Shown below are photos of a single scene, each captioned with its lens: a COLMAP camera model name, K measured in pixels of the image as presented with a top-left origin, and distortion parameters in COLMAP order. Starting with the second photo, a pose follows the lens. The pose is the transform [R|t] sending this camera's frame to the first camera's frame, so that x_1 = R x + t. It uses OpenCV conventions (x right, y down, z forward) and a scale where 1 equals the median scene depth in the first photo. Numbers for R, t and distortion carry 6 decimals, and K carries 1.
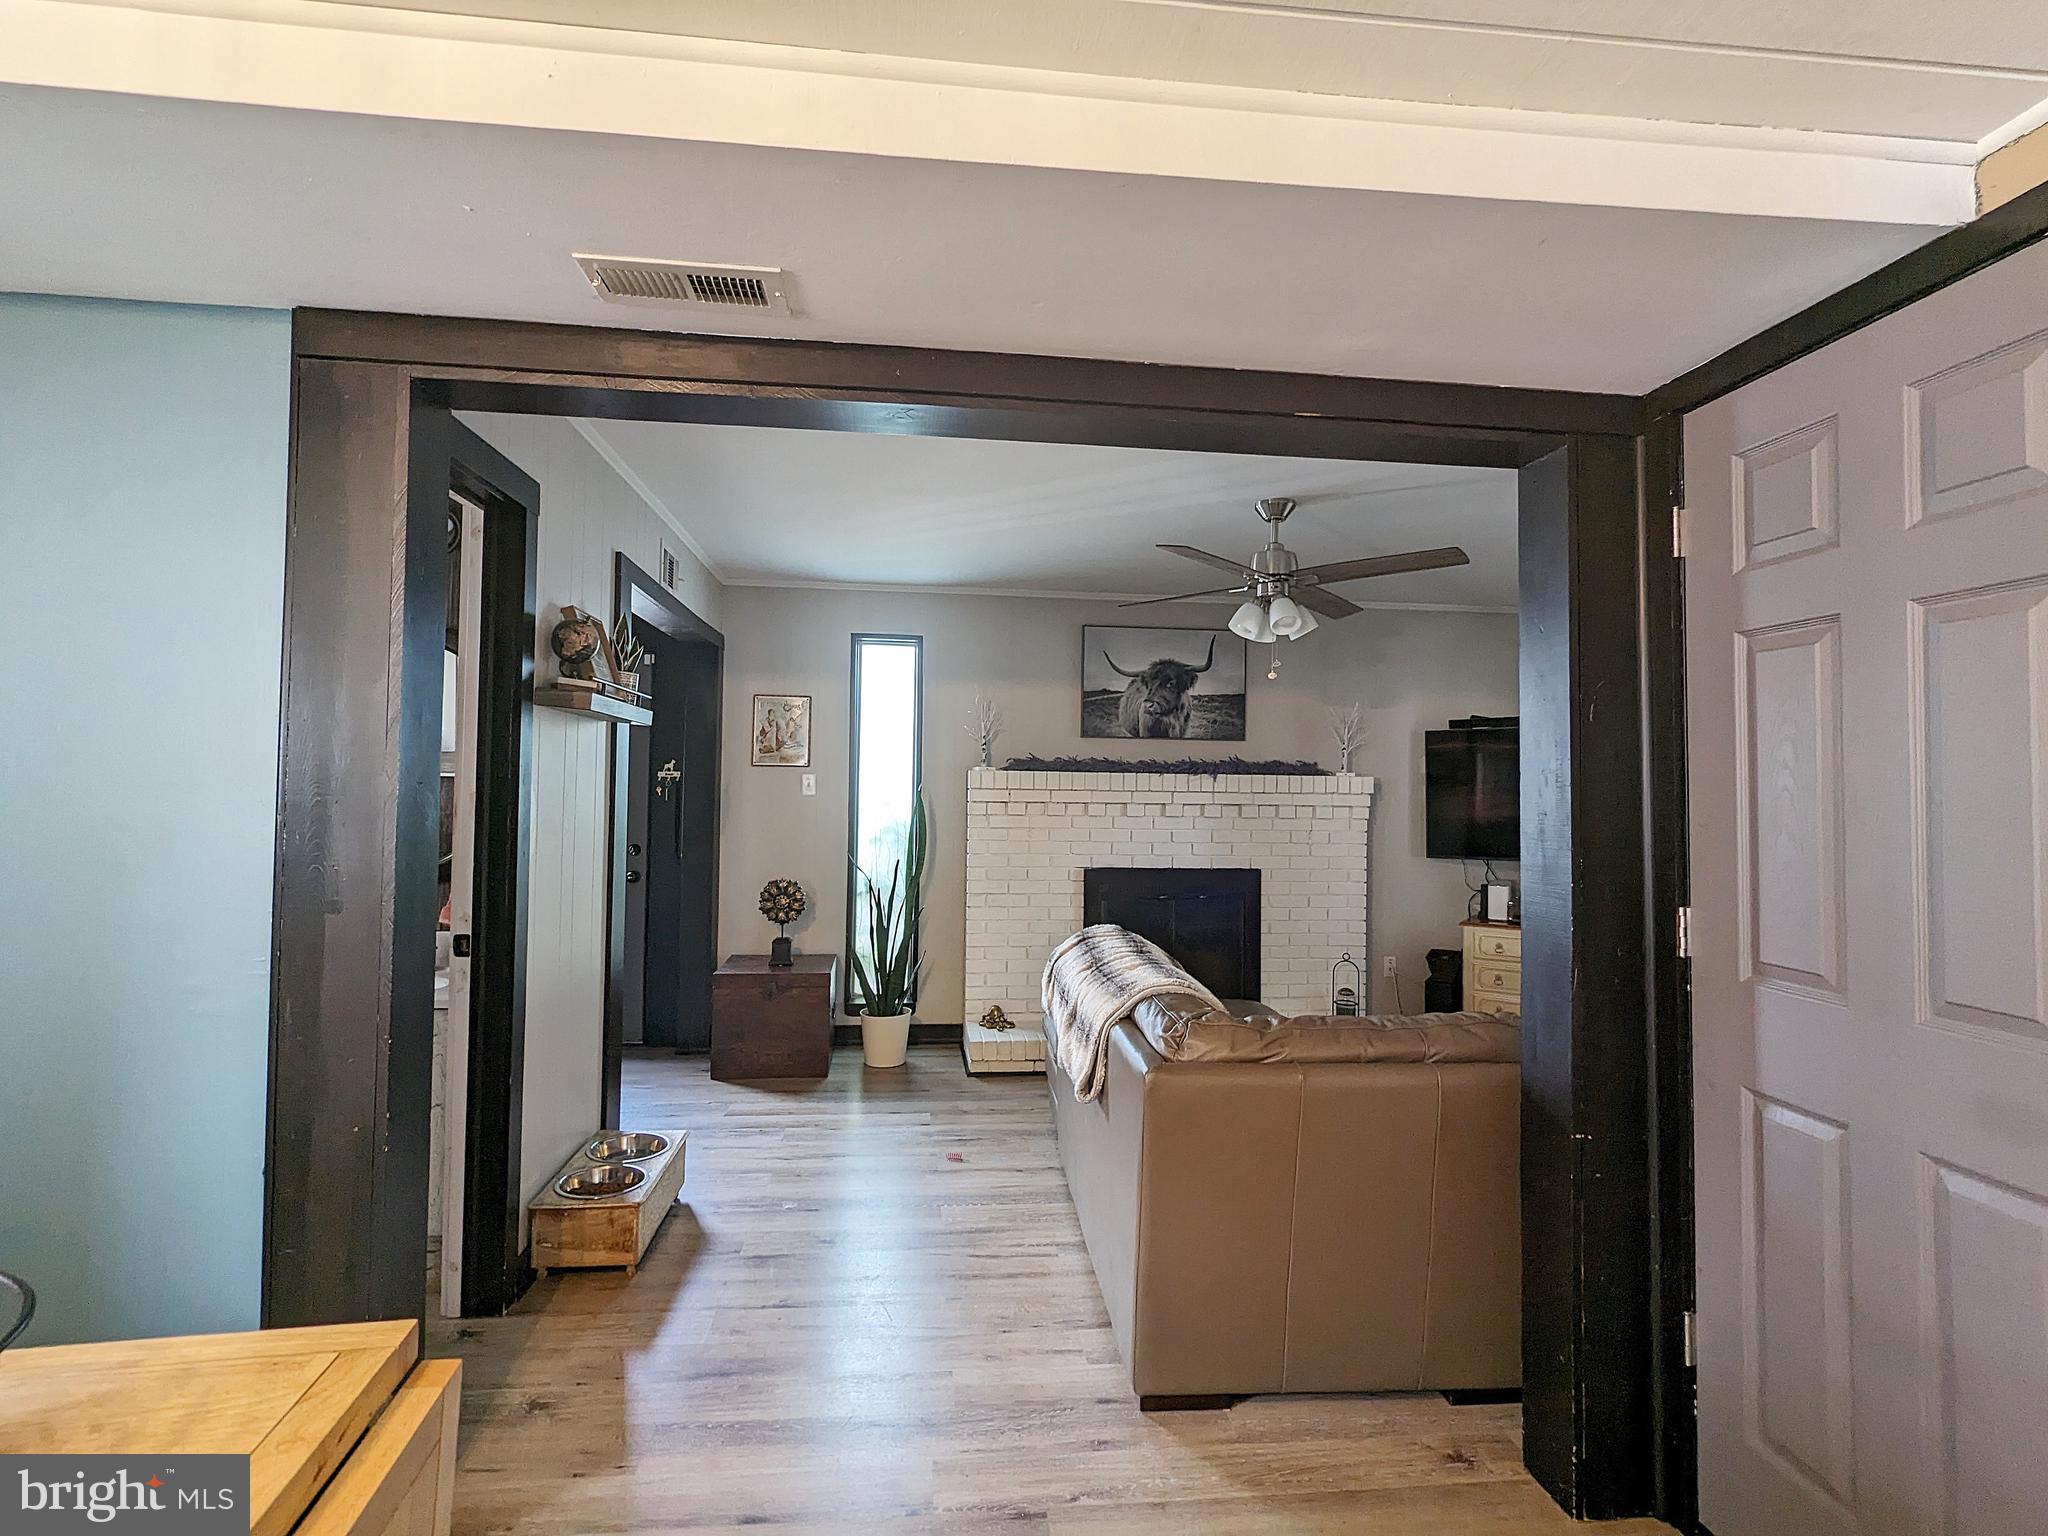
lens RADIAL K [[978.1, 0, 1023.4], [0, 978.1, 768.6], [0, 0, 1]] dist [0.003055, 0.000079]
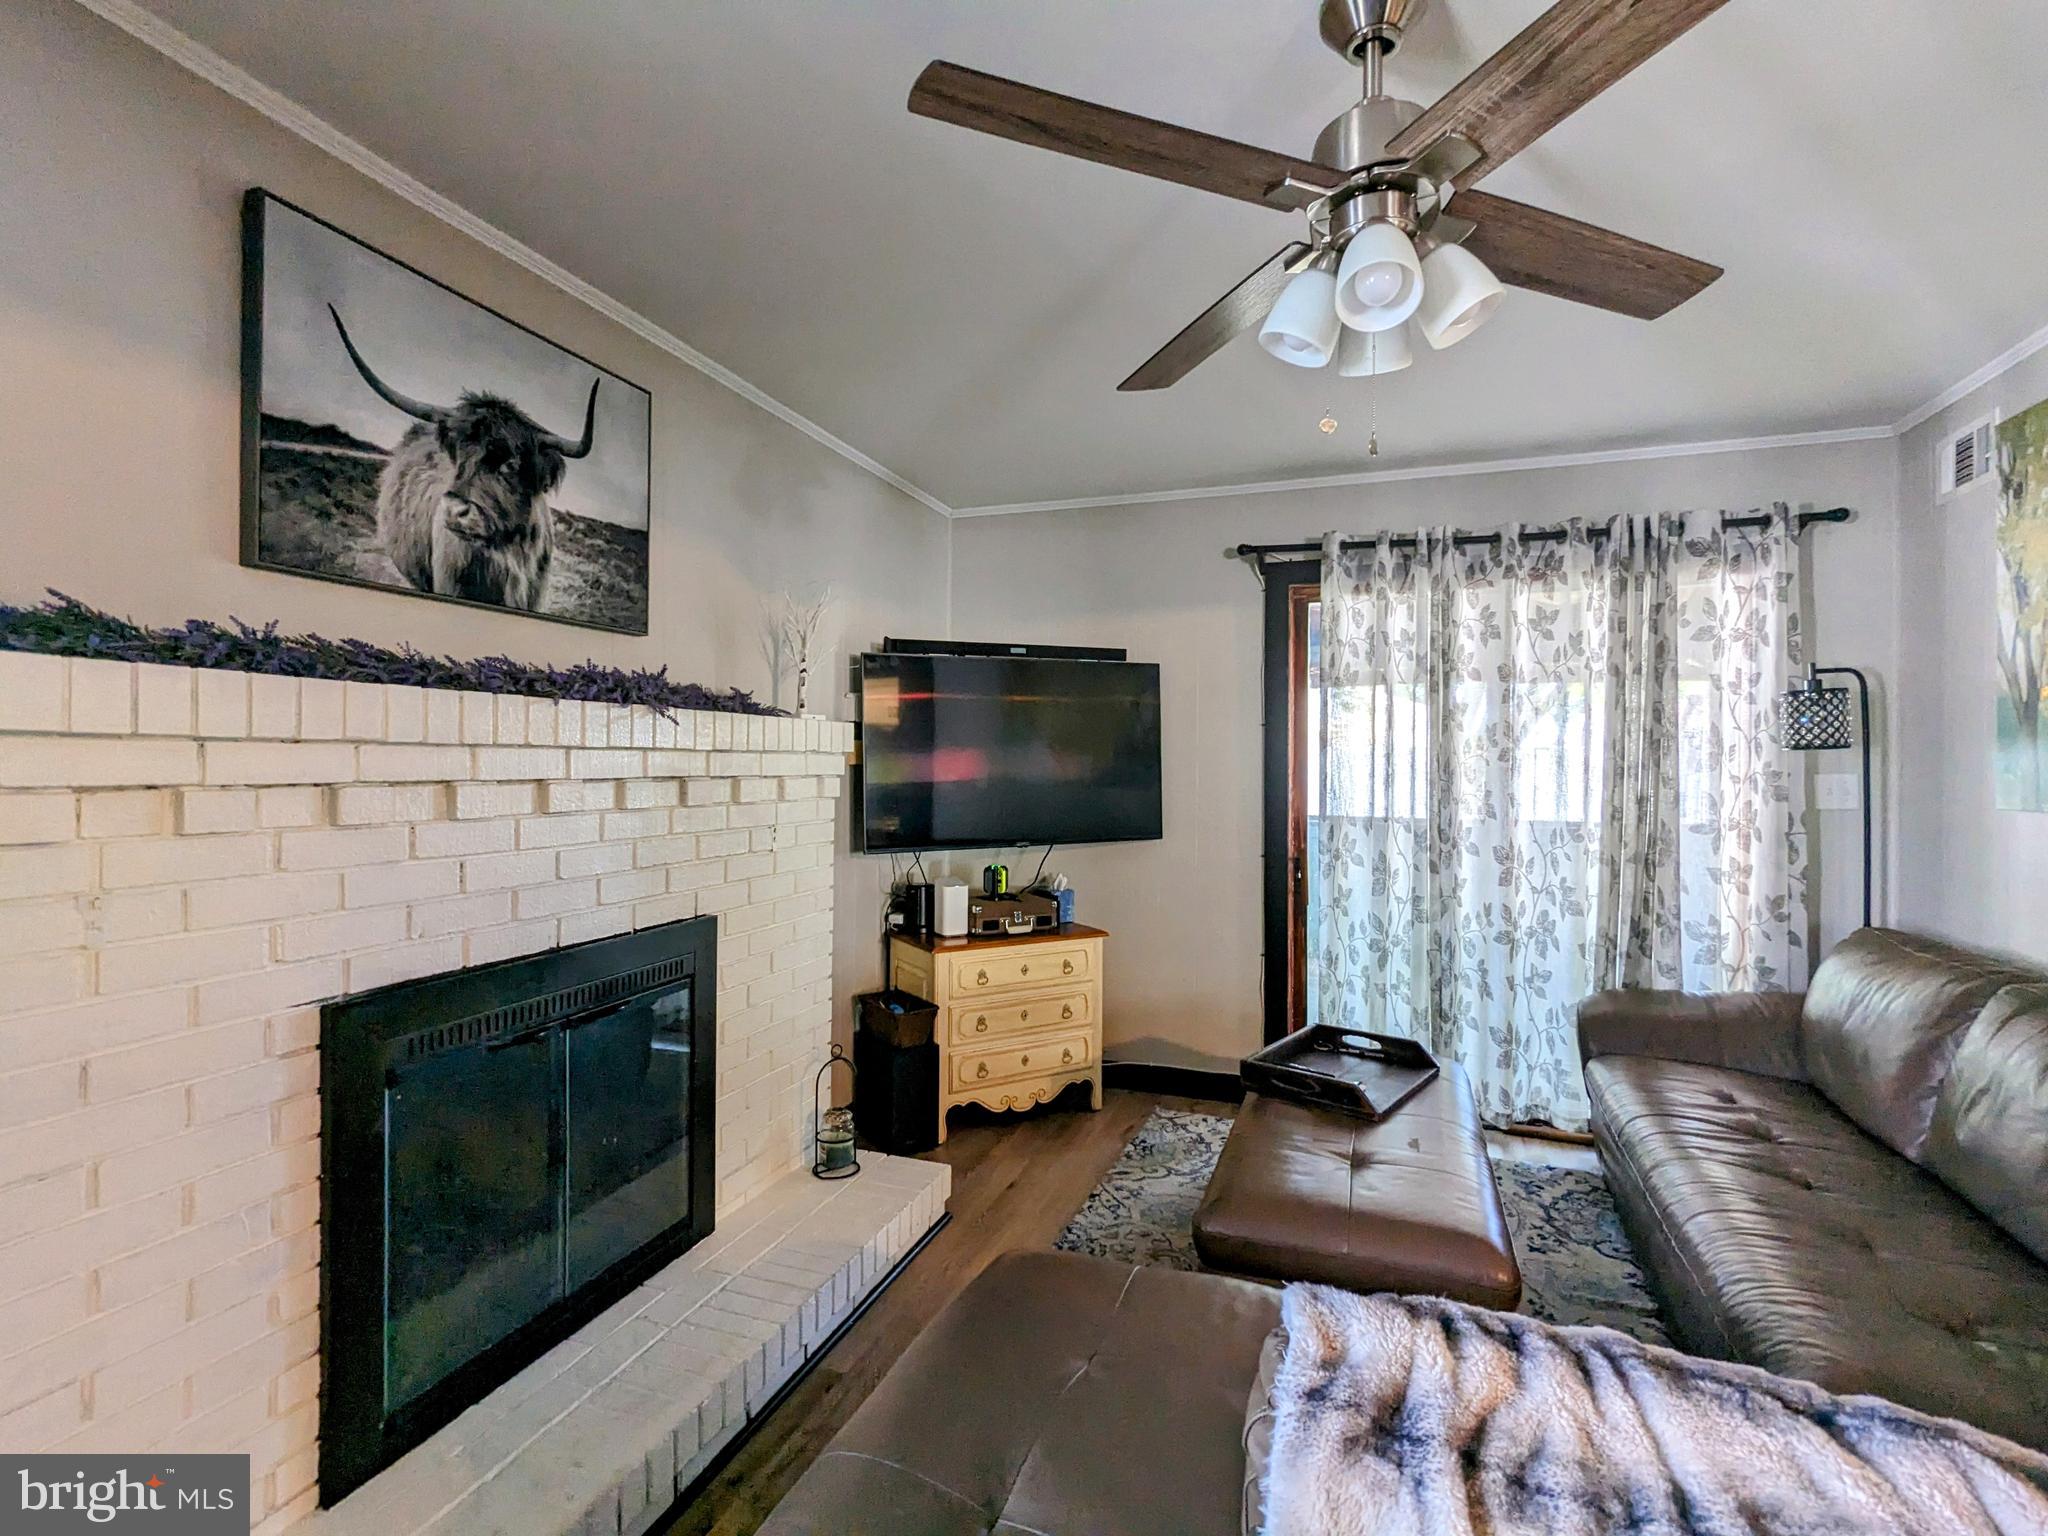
lens RADIAL K [[978.1, 0, 1032.8], [0, 978.1, 761.8], [0, 0, 1]] dist [0.003055, 0.000079]
pose [[0.423035, -0.010232, 0.906055, -0.111680], [-0.025868, 0.999392, 0.023364, 0.014945], [-0.905744, -0.033322, 0.422513, 0.649952]]
